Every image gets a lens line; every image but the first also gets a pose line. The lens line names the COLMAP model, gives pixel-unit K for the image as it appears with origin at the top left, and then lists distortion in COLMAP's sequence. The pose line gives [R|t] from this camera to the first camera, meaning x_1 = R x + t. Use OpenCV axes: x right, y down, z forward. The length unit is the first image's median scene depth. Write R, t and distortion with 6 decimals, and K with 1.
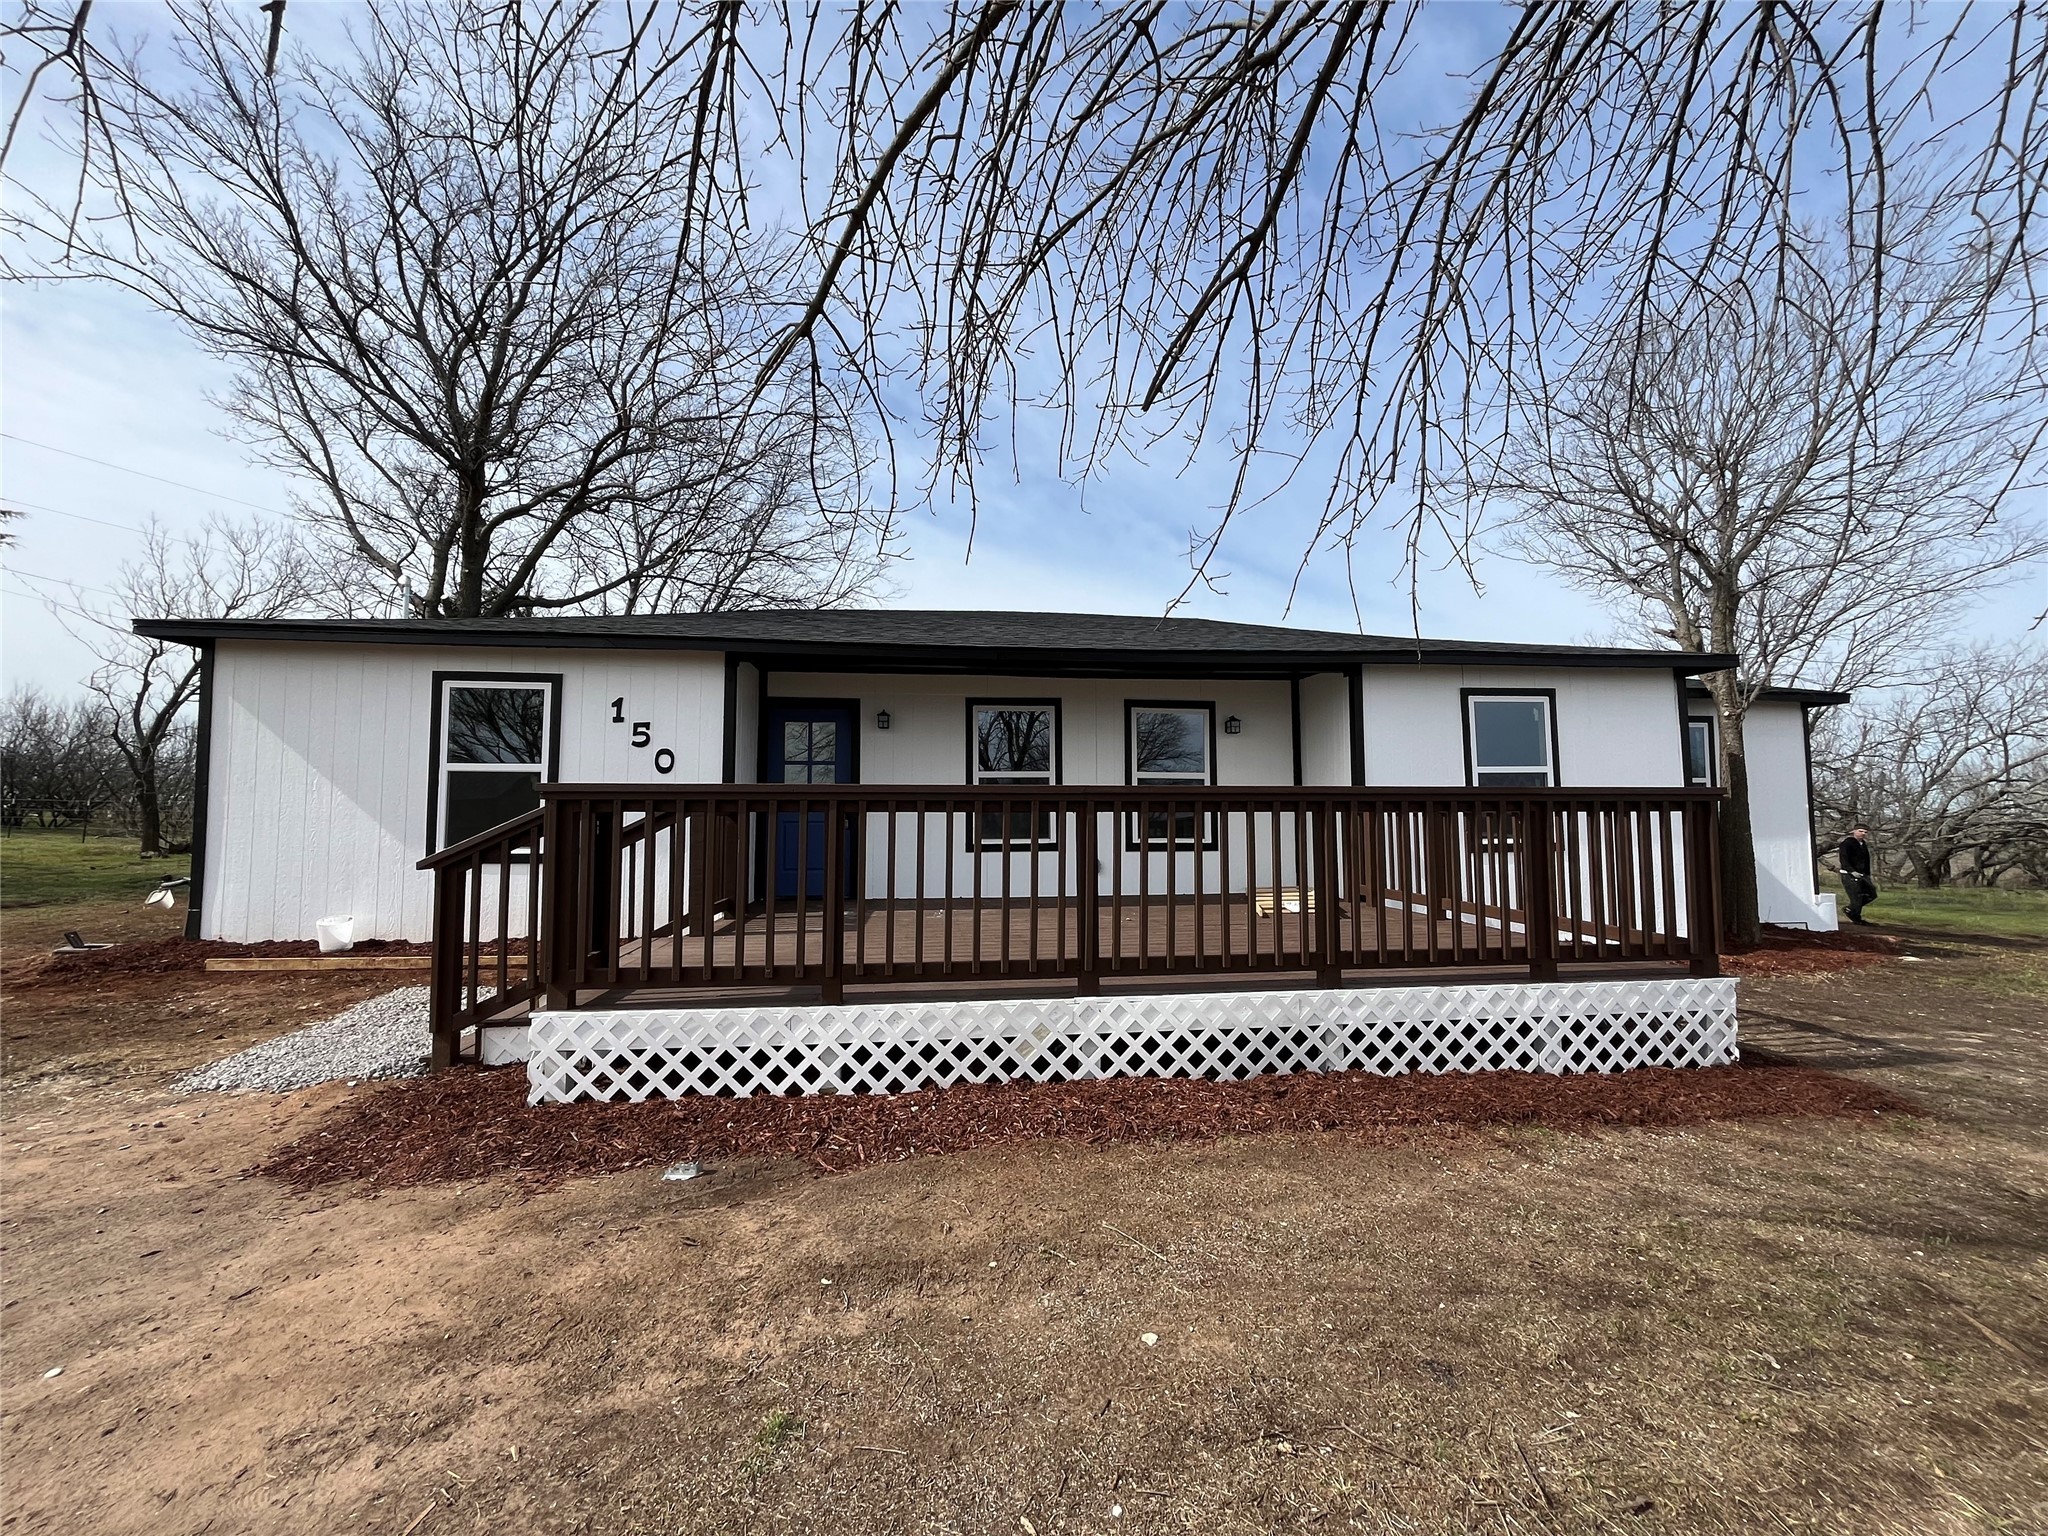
lens RADIAL K [[829.1, 0, 1011.9], [0, 829.1, 769.0], [0, 0, 1]] dist [-0.003794, -0.000442]
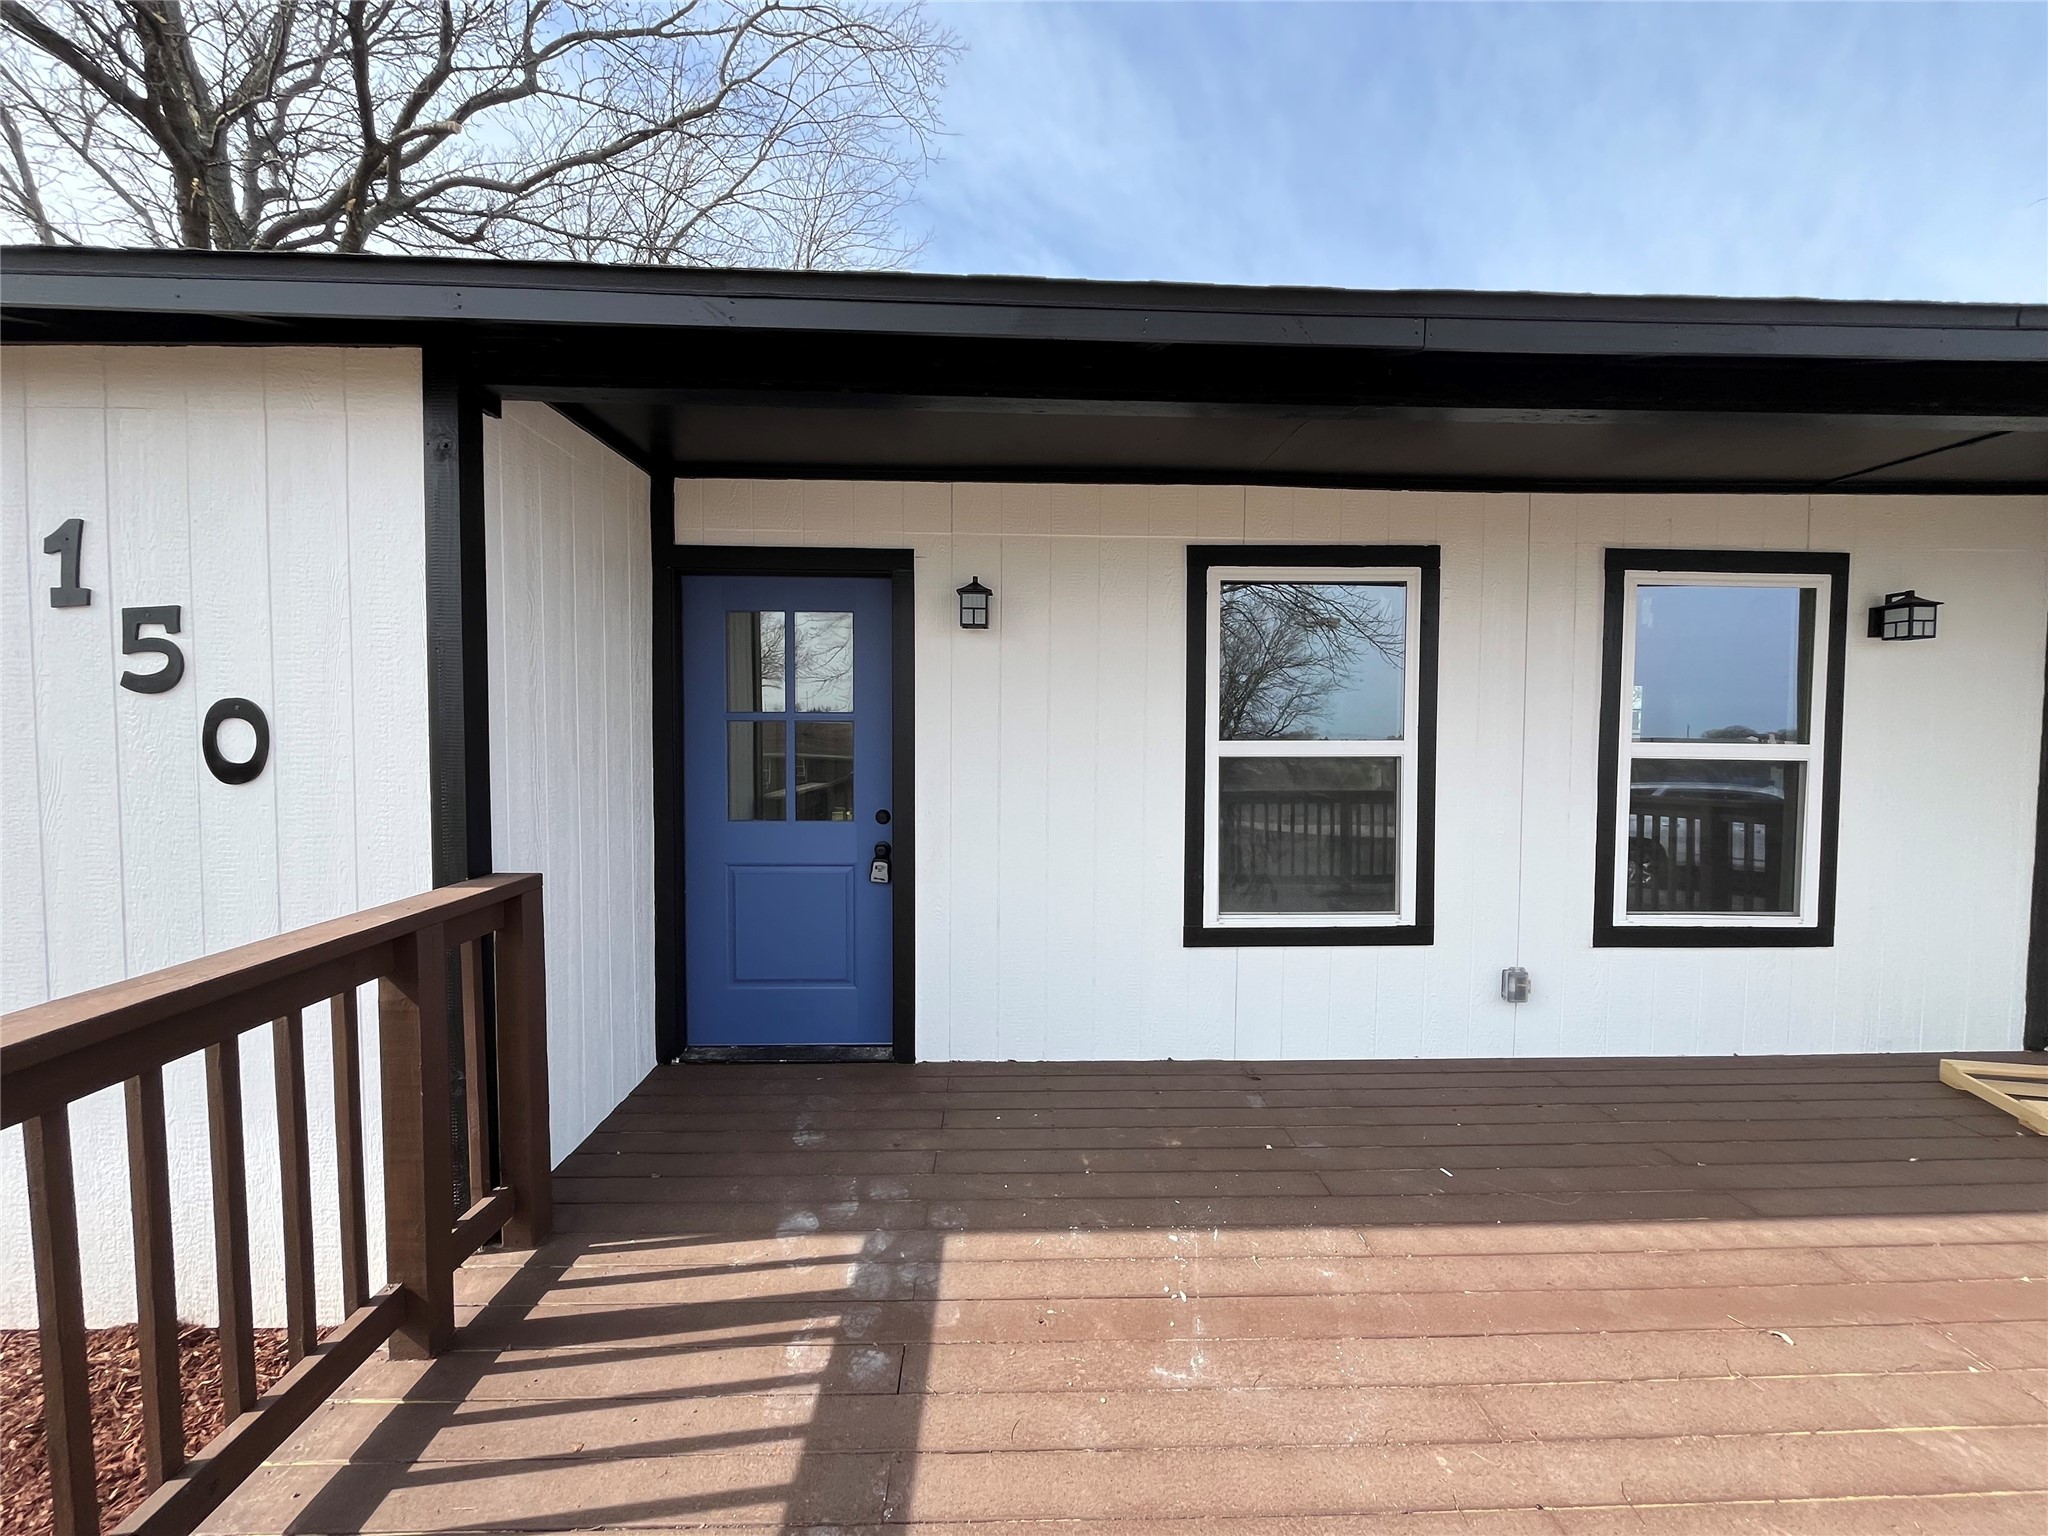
lens RADIAL K [[829.1, 0, 1018.3], [0, 829.1, 776.6], [0, 0, 1]] dist [-0.003794, -0.000442]
pose [[0.996203, 0.011017, -0.086364, -0.120750], [-0.000620, 0.992834, 0.119498, -0.032201], [0.087061, -0.118991, 0.989071, 0.736402]]
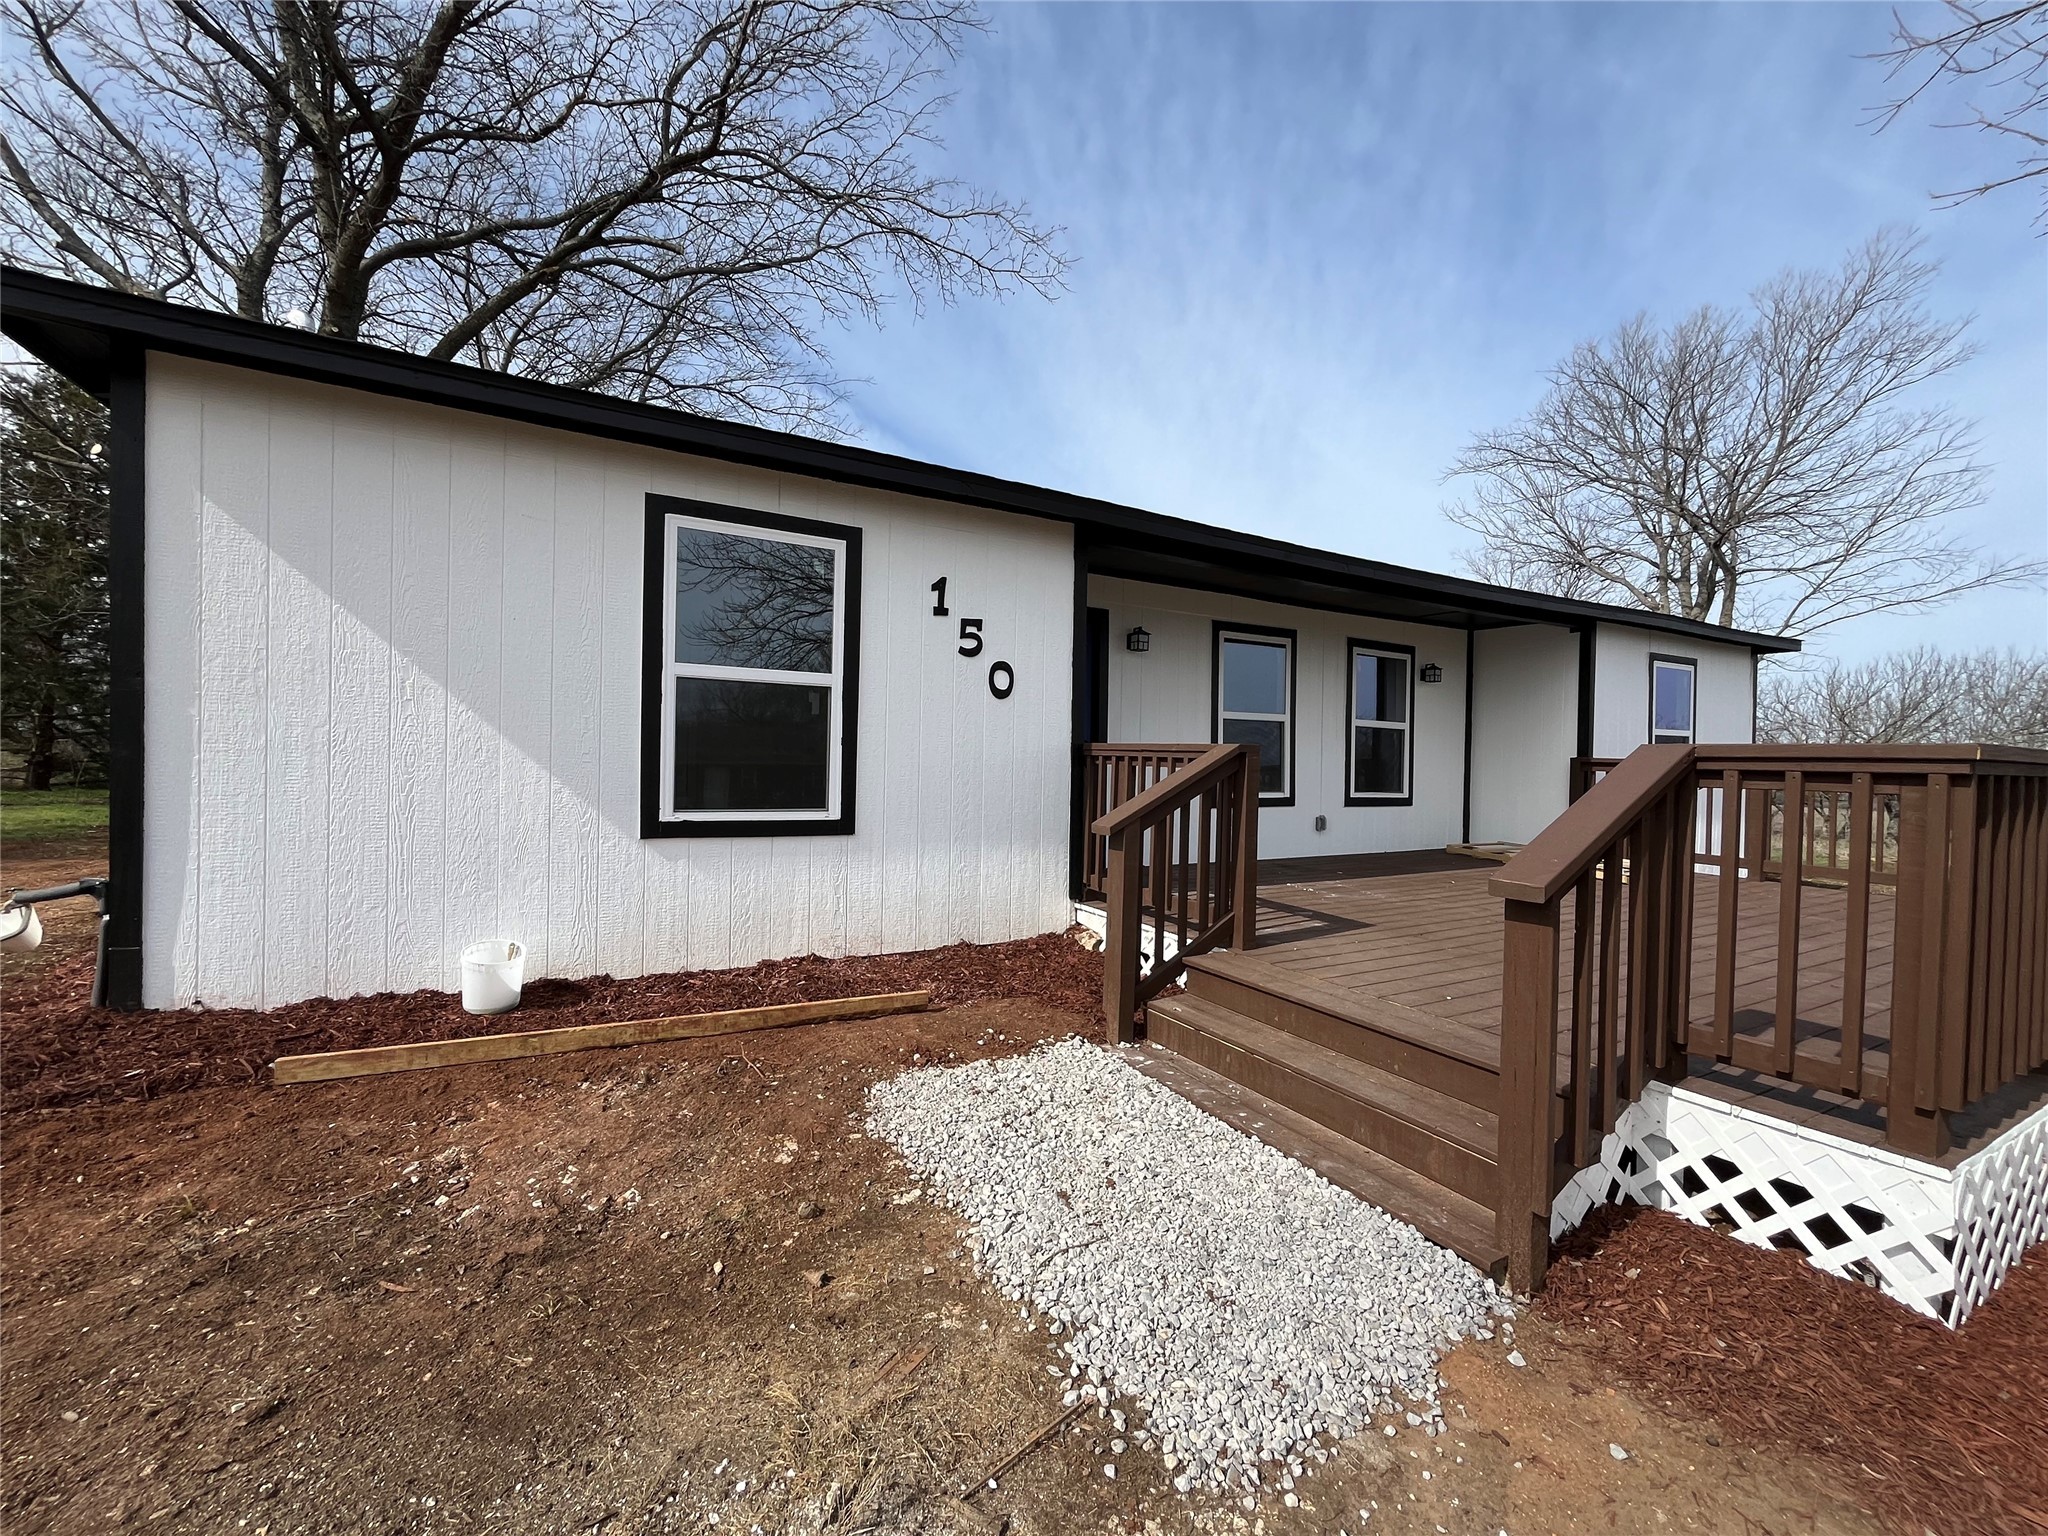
lens RADIAL K [[829.1, 0, 1017.8], [0, 829.1, 766.5], [0, 0, 1]] dist [-0.003794, -0.000442]
pose [[0.923141, 0.018335, 0.384024, -0.663775], [-0.049146, 0.996295, 0.070571, 0.011948], [-0.381307, -0.084020, 0.920622, 0.373272]]
